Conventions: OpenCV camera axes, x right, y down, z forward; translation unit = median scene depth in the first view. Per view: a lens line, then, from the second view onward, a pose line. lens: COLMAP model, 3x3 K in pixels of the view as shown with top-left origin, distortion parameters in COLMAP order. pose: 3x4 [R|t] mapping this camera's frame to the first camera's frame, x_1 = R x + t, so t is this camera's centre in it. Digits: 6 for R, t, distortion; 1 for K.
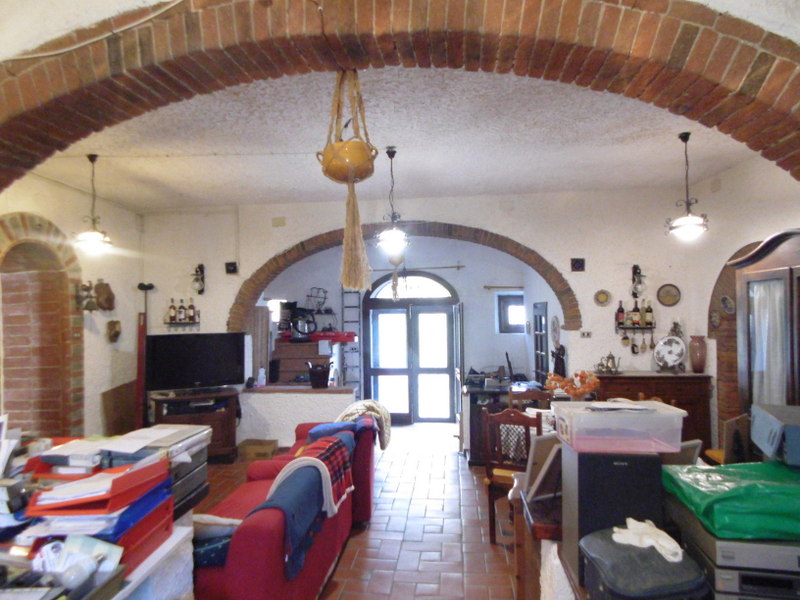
lens RADIAL K [[530.1, 0, 399.6], [0, 530.1, 300.4], [0, 0, 1]] dist [0.017896, -0.012009]
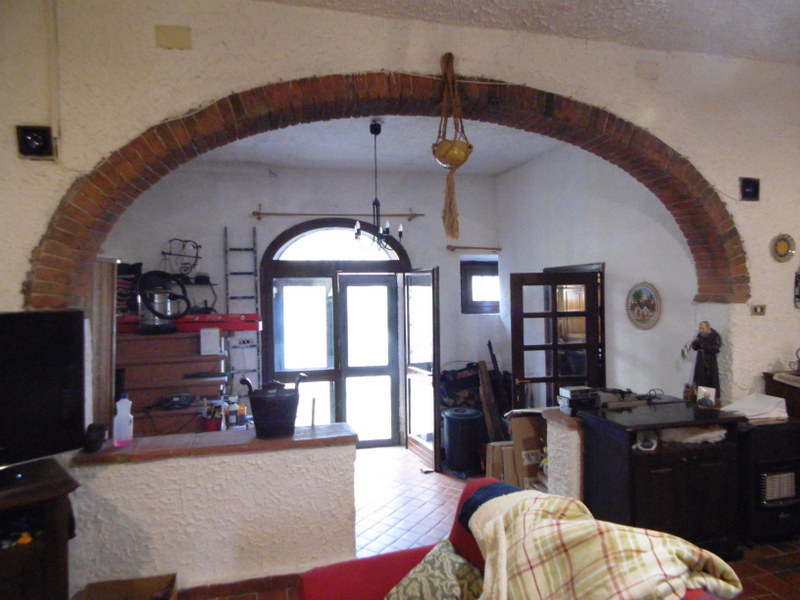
lens RADIAL K [[530.1, 0, 401.1], [0, 530.1, 301.1], [0, 0, 1]] dist [0.017896, -0.012009]
pose [[0.934106, -0.000255, 0.356996, -0.154842], [-0.009841, 0.999601, 0.026464, 0.029565], [-0.356860, -0.028233, 0.933731, 0.407577]]
